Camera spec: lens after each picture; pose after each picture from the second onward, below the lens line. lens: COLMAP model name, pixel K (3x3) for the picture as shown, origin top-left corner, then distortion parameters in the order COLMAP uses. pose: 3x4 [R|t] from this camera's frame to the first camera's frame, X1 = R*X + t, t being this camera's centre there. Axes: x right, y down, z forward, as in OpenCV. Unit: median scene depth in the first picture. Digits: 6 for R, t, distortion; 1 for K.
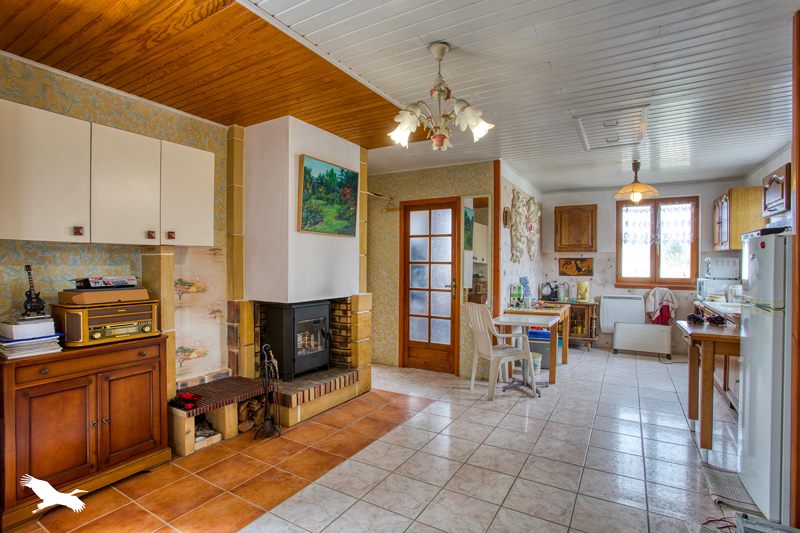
lens RADIAL K [[388.9, 0, 392.8], [0, 388.9, 262.9], [0, 0, 1]] dist [-0.041555, 0.015696]
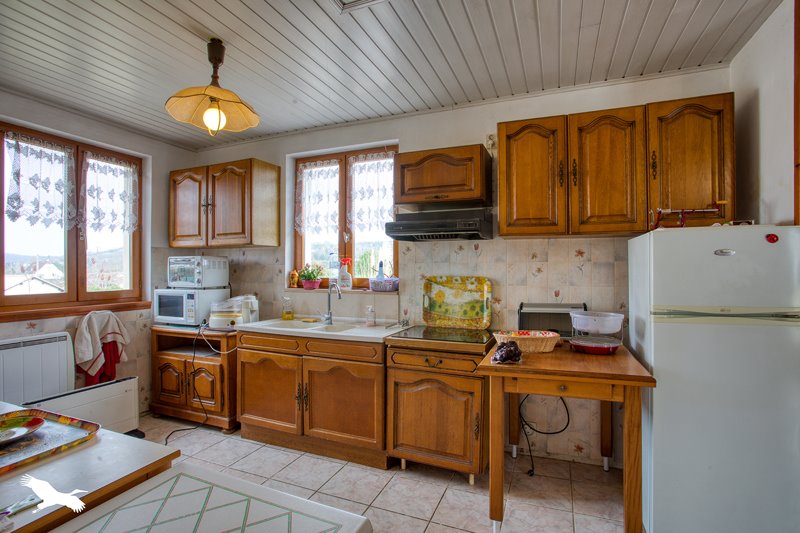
lens RADIAL K [[388.9, 0, 395.0], [0, 388.9, 264.0], [0, 0, 1]] dist [-0.041555, 0.015696]
pose [[-0.141212, 0.006262, 0.989960, 0.143225], [-0.001643, 0.999977, -0.006559, 0.003577], [-0.989978, -0.002553, -0.141199, 0.810212]]
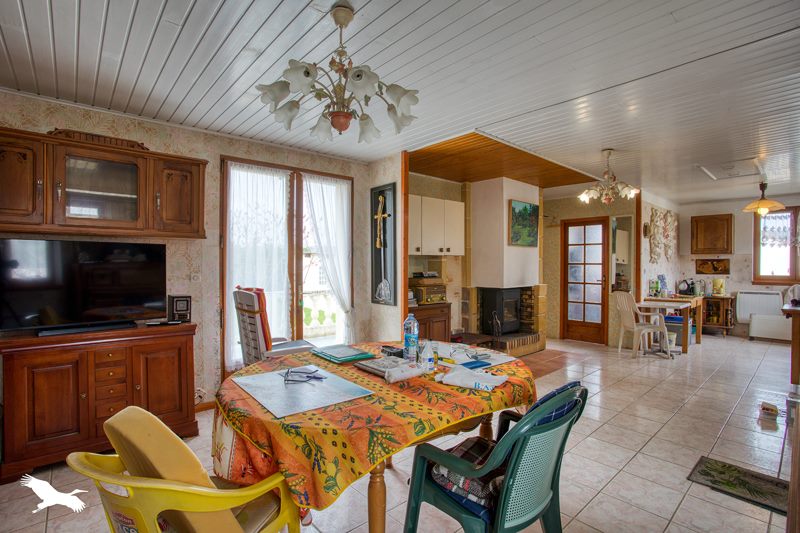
lens RADIAL K [[388.9, 0, 400.7], [0, 388.9, 269.1], [0, 0, 1]] dist [-0.041555, 0.015696]
pose [[0.960733, -0.002101, -0.277466, -0.151590], [0.005535, 0.999917, 0.011595, -0.001335], [0.277419, -0.012676, 0.960665, -0.496771]]
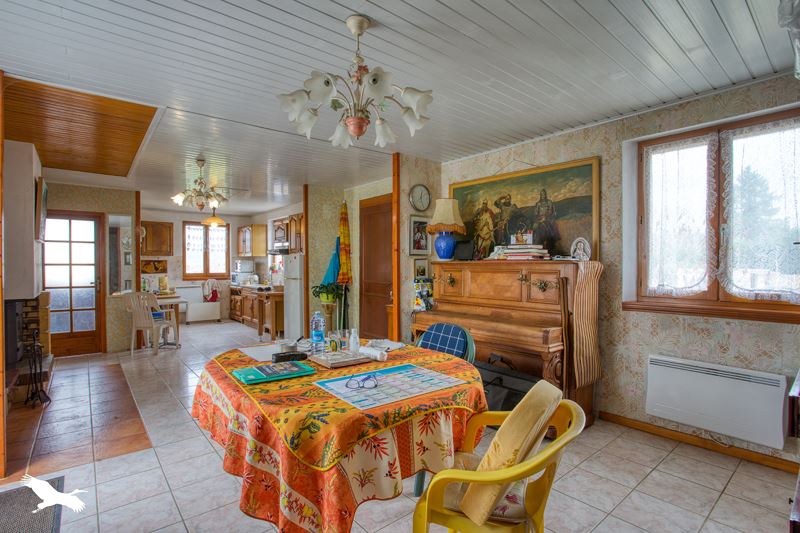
lens RADIAL K [[388.9, 0, 397.5], [0, 388.9, 268.8], [0, 0, 1]] dist [-0.041555, 0.015696]
pose [[0.339905, -0.018554, 0.940277, -0.652333], [0.004385, 0.999826, 0.018144, -0.004107], [-0.940450, -0.002044, 0.339927, -0.324189]]
